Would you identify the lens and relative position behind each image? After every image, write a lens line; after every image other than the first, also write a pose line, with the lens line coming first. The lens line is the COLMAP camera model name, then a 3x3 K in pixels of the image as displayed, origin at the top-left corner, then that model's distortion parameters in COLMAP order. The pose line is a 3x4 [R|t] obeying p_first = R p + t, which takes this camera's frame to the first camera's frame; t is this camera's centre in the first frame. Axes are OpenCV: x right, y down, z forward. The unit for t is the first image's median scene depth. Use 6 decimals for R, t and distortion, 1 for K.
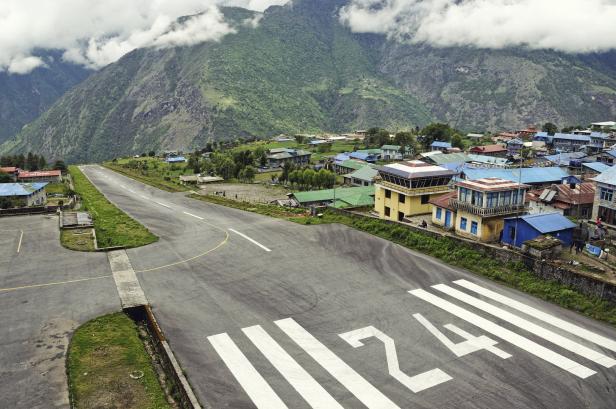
lens RADIAL K [[544.4, 0, 308.0], [0, 544.4, 204.5], [0, 0, 1]] dist [-0.196247, 0.001378]
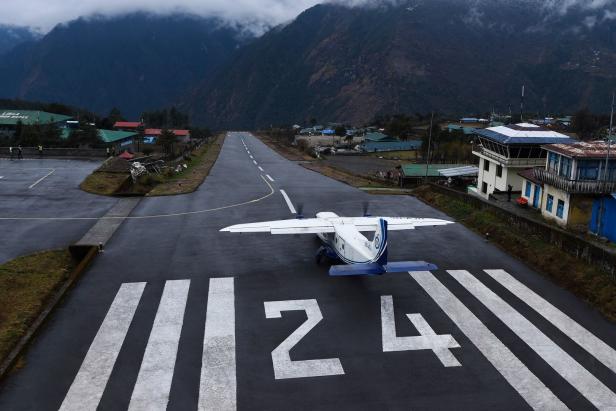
lens RADIAL K [[636.9, 0, 308.0], [0, 636.9, 205.5], [0, 0, 1]] dist [-0.082049, 0.004517]
pose [[0.946718, 0.095663, -0.307530, 0.234603], [-0.090822, 0.995414, 0.030050, 0.041715], [0.308994, -0.000518, 0.951064, 0.085446]]
